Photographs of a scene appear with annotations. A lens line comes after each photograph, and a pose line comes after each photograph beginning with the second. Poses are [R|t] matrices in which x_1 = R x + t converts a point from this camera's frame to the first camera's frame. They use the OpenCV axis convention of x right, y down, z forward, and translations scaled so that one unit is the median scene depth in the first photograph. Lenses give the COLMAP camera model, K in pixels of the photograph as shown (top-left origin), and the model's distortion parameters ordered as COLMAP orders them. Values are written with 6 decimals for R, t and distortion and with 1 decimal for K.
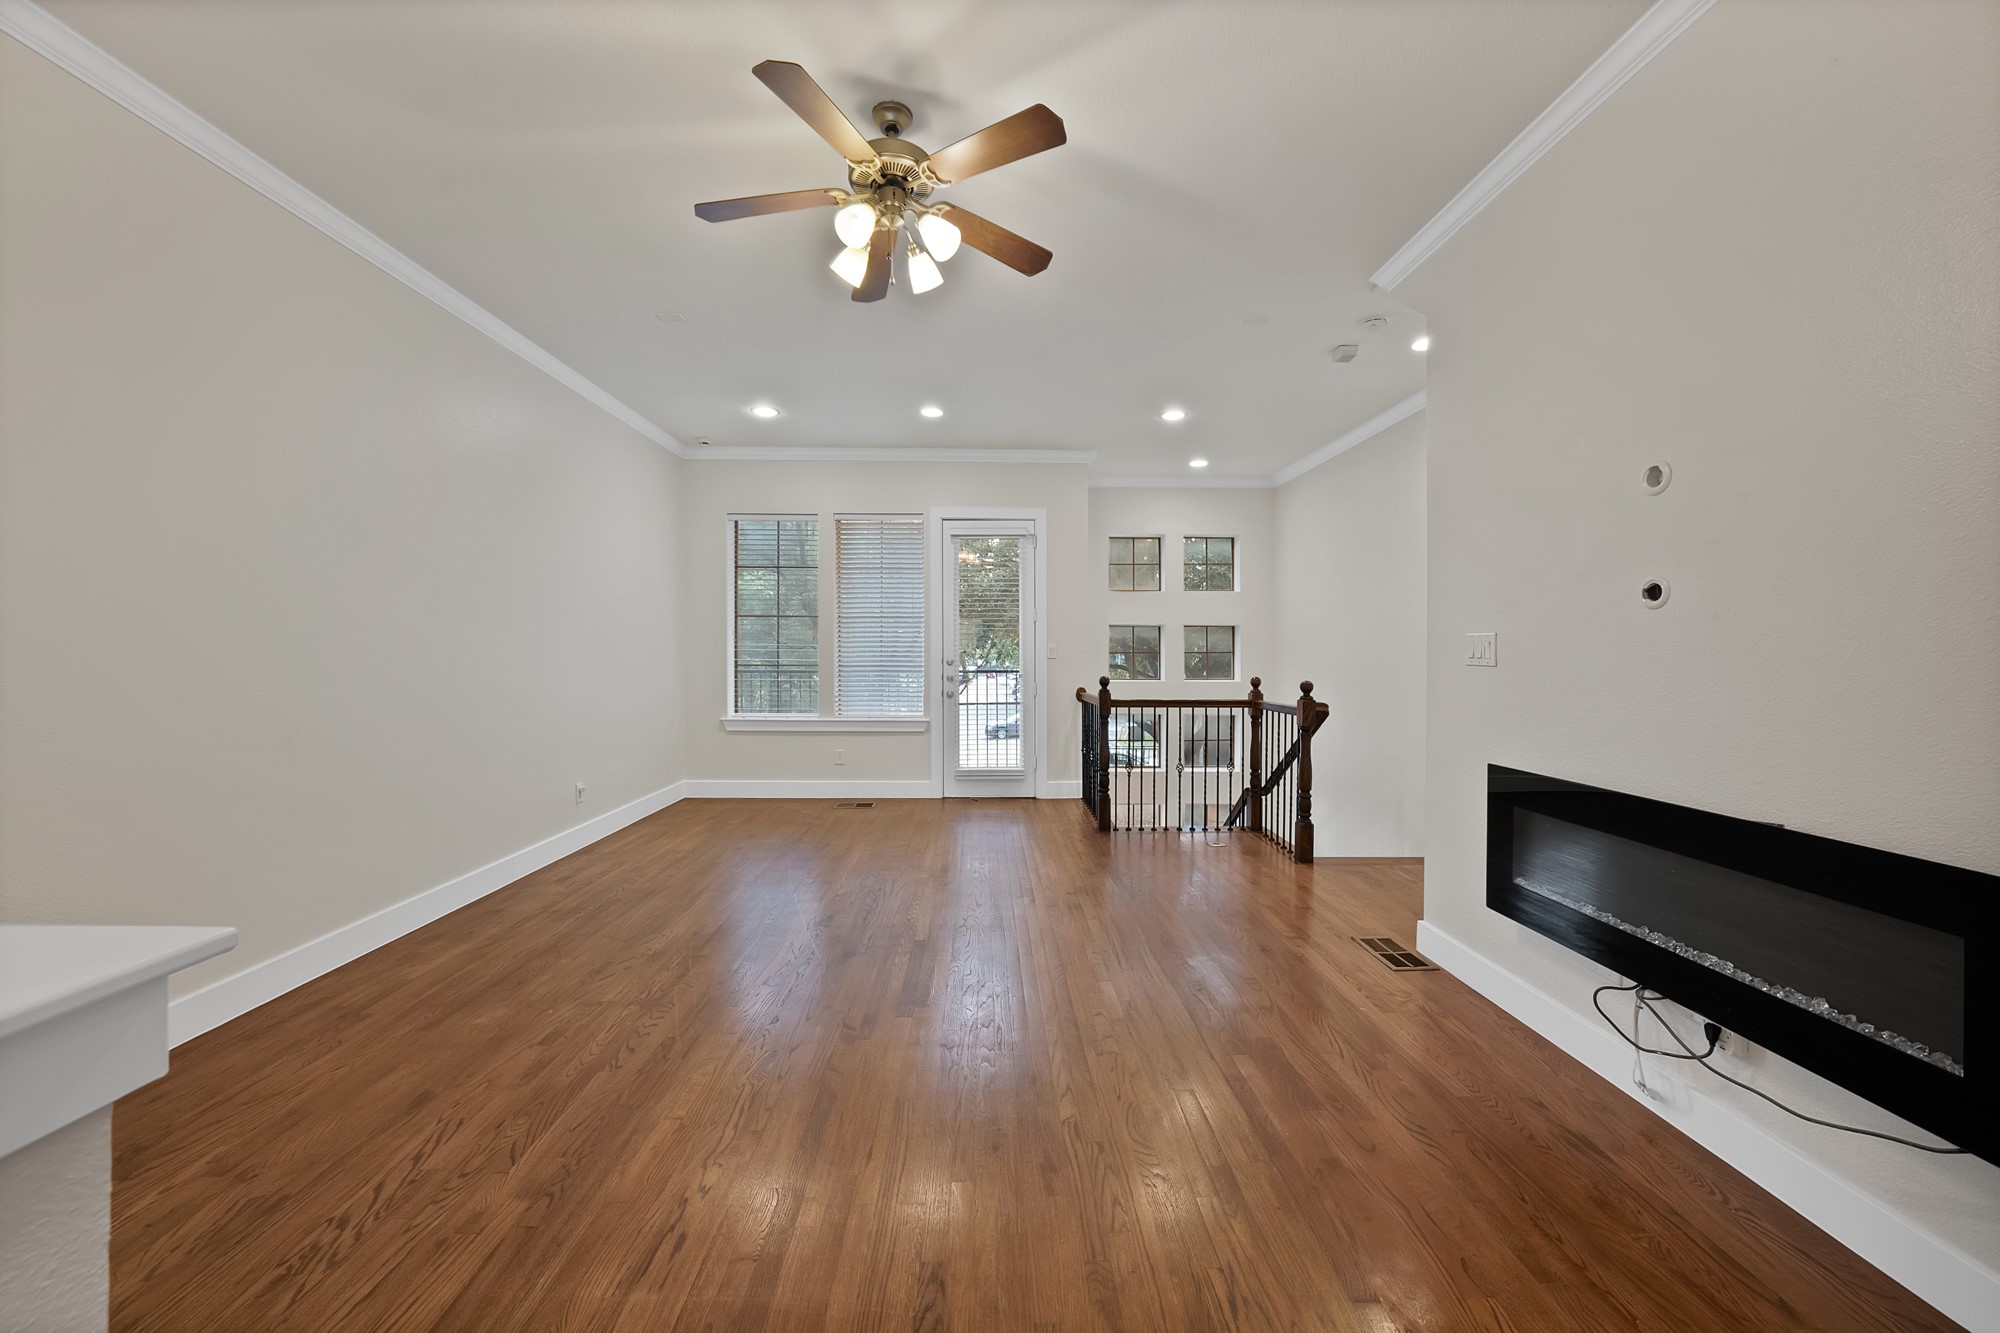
lens RADIAL K [[732.4, 0, 991.9], [0, 732.4, 660.0], [0, 0, 1]] dist [-0.027048, 0.006955]
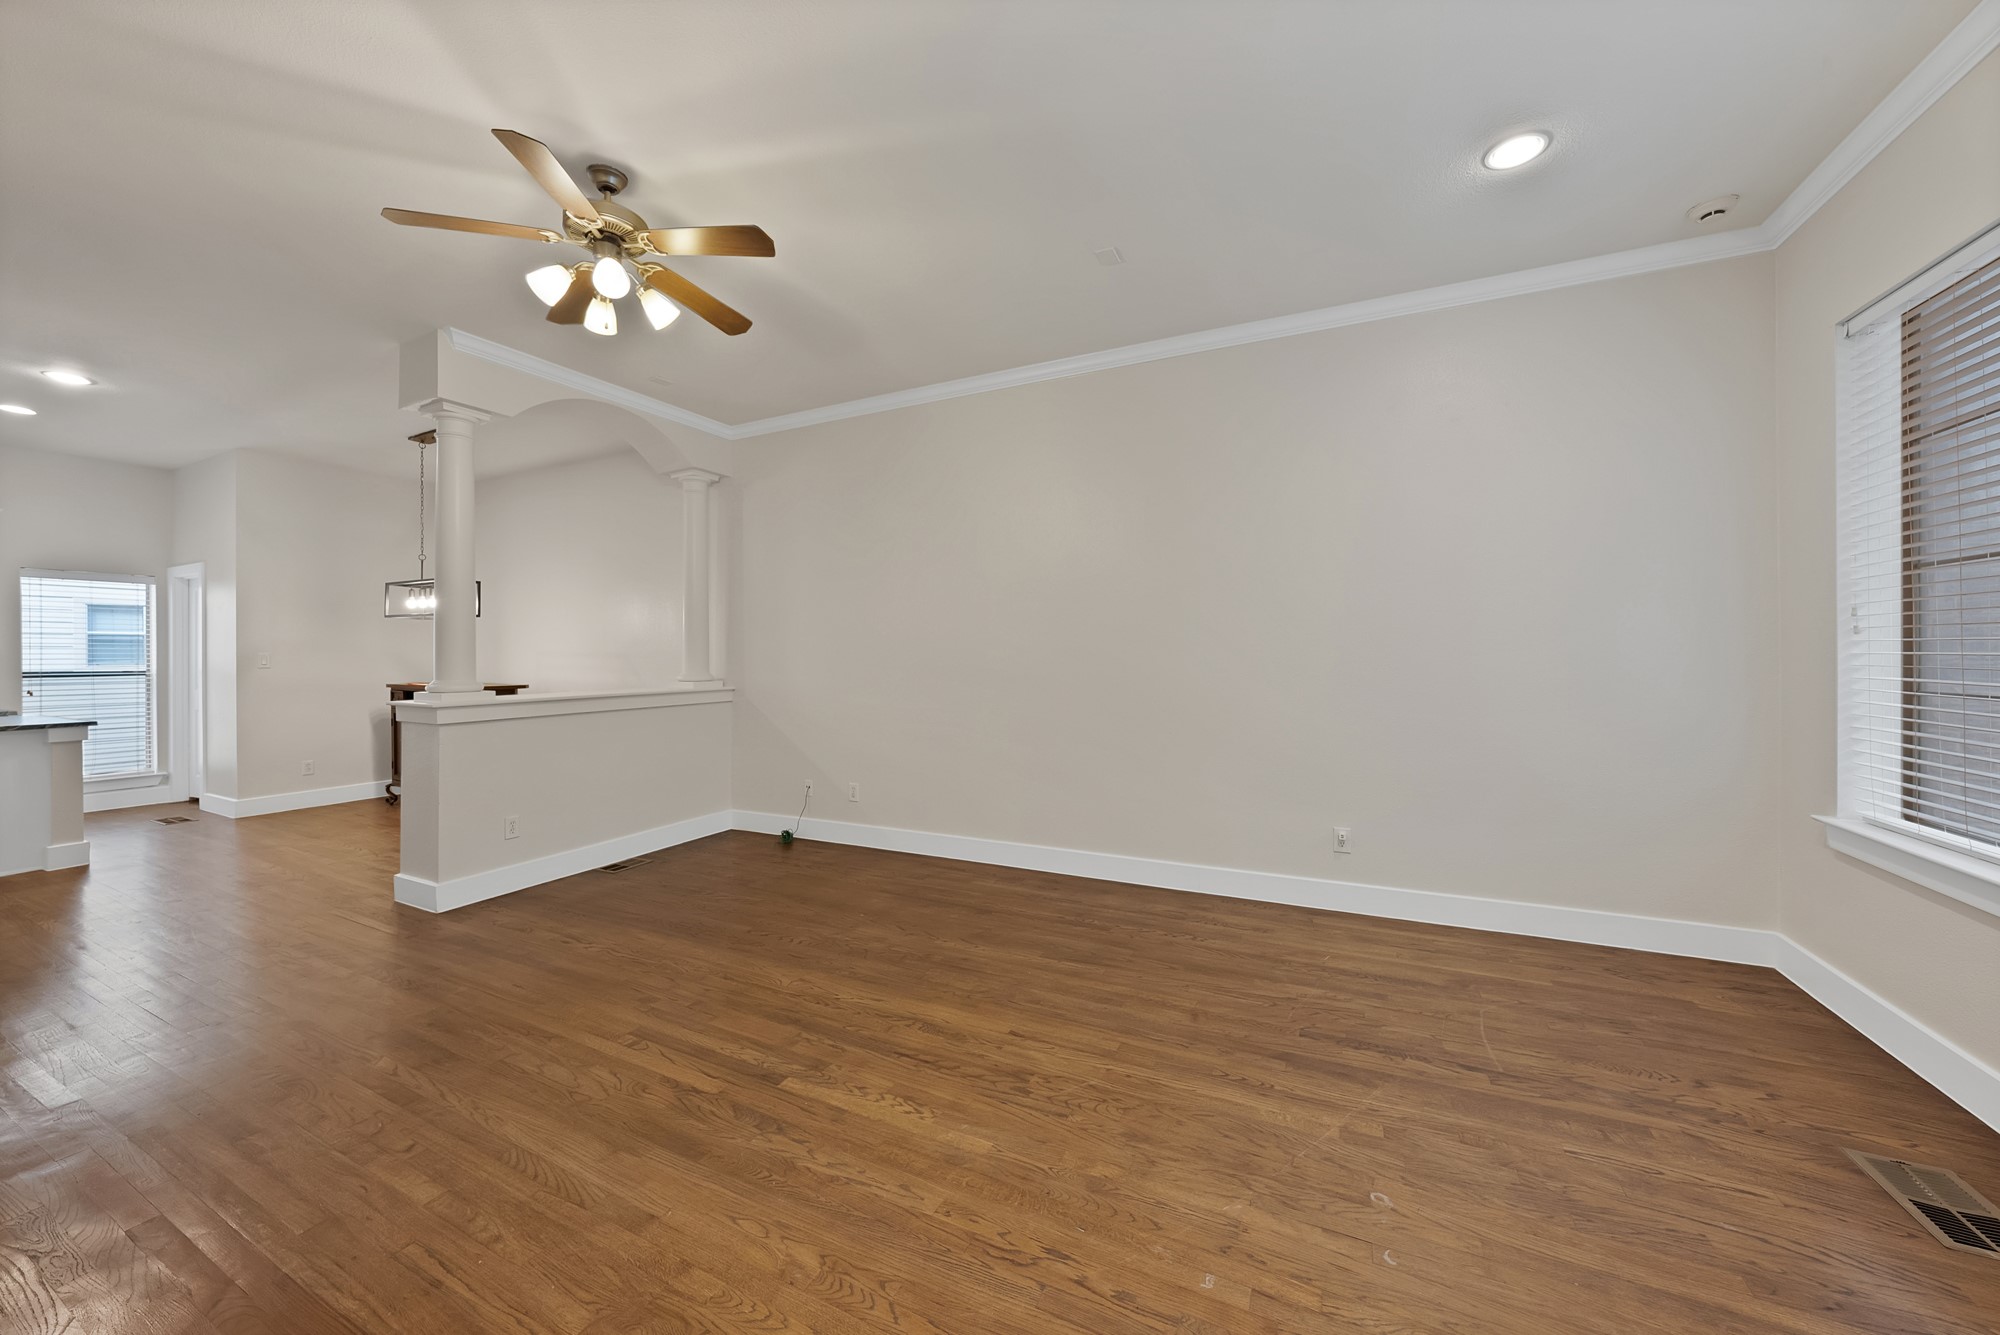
lens RADIAL K [[716.9, 0, 996.7], [0, 716.9, 660.9], [0, 0, 1]] dist [-0.030297, 0.007416]
pose [[-0.453966, 0.007277, -0.890989, 0.299772], [-0.006751, 0.999910, 0.011606, -0.016780], [0.890994, 0.011284, -0.453876, 1.096291]]
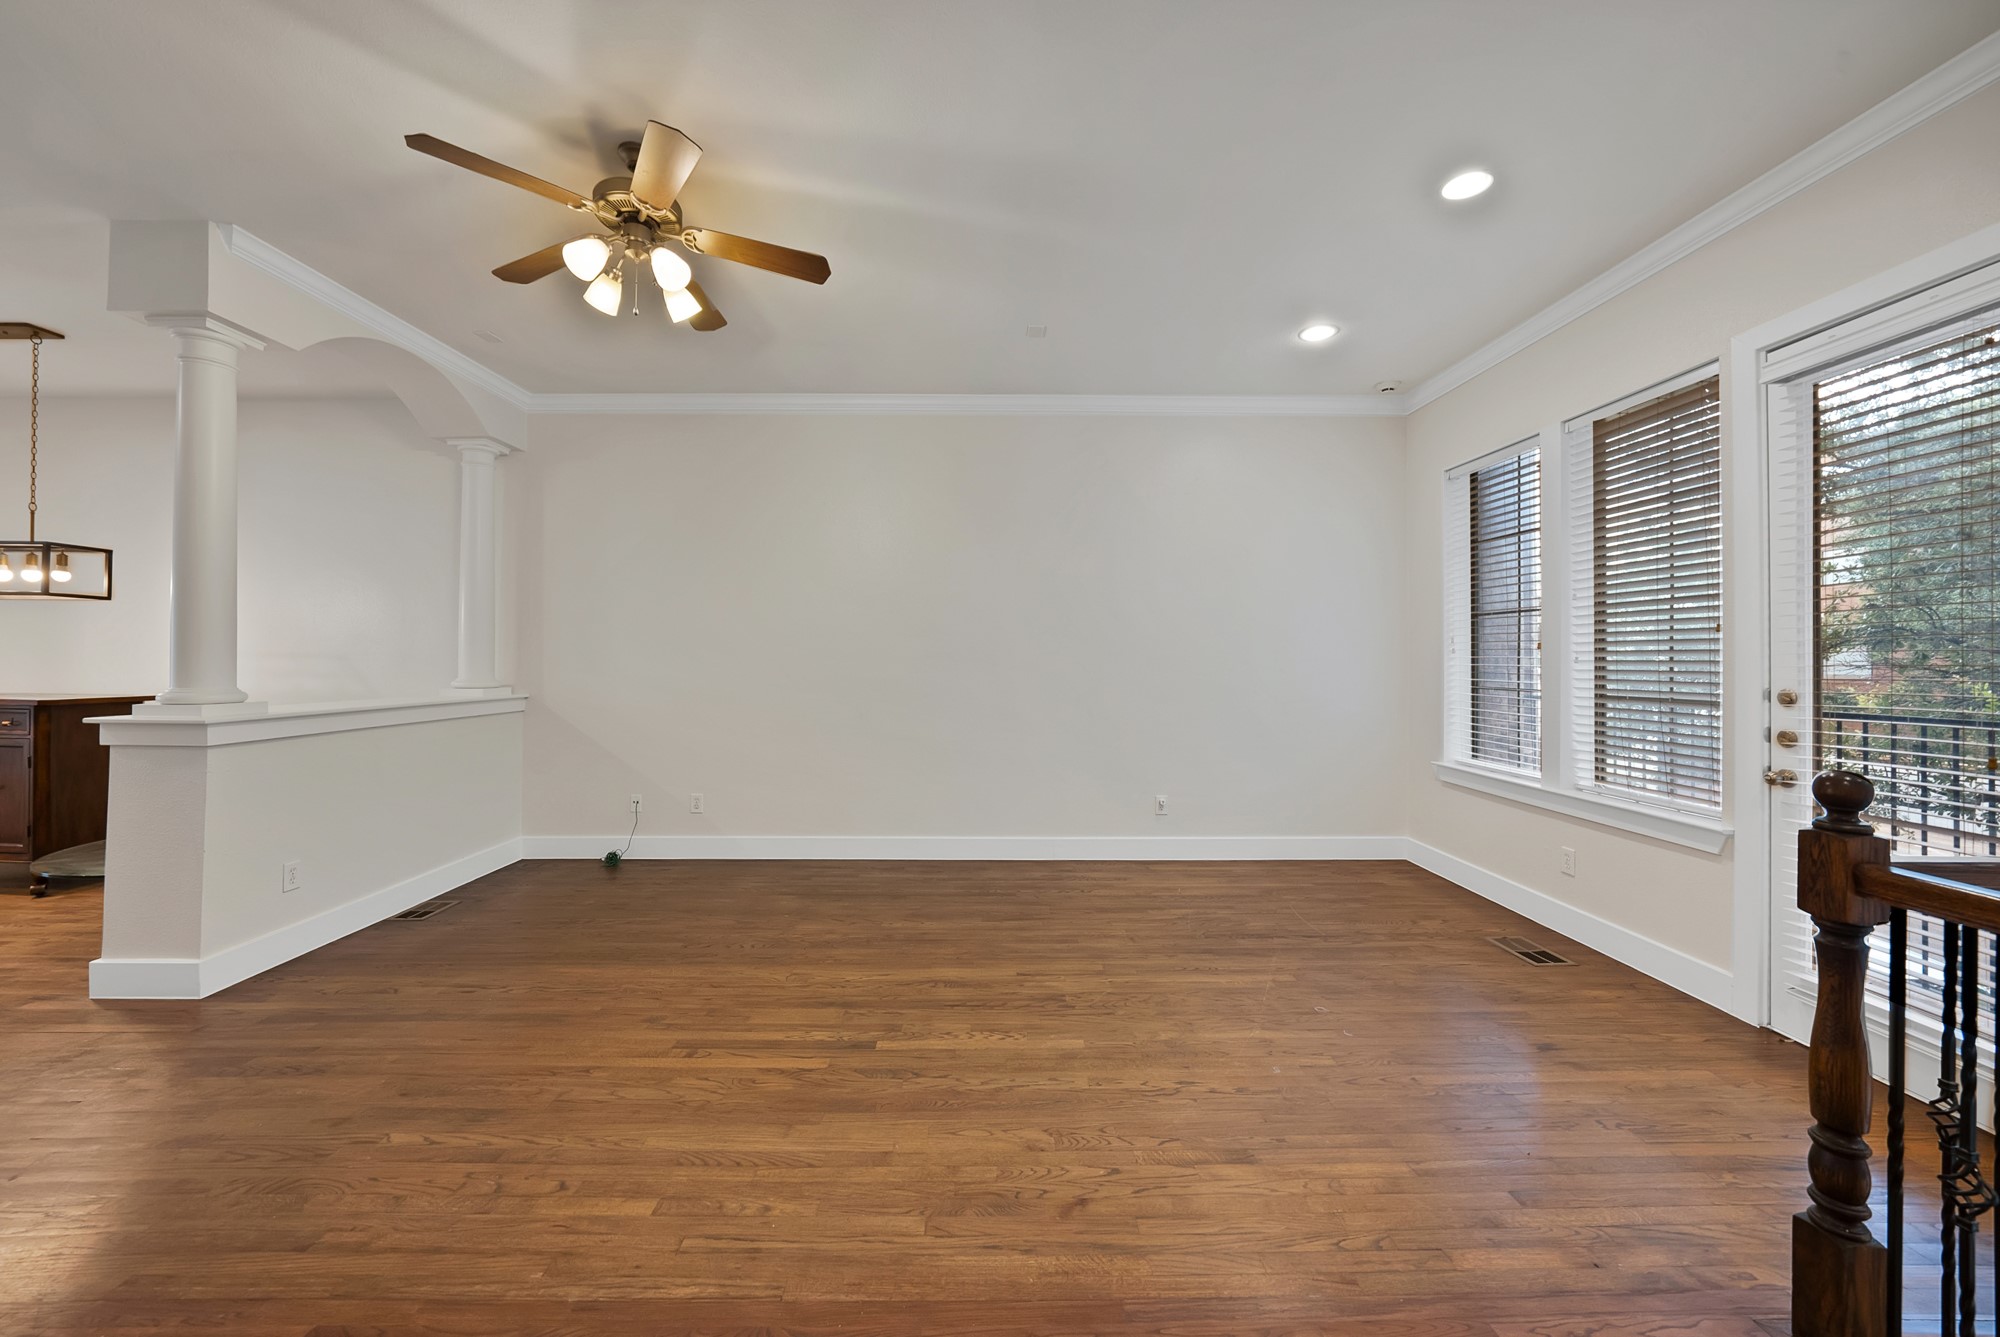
lens RADIAL K [[732.4, 0, 991.9], [0, 732.4, 662.0], [0, 0, 1]] dist [-0.027048, 0.006955]
pose [[-0.007077, -0.001090, -0.999974, 0.490100], [-0.016307, 0.999867, -0.000974, -0.013026], [0.999842, 0.016299, -0.007094, 0.829652]]
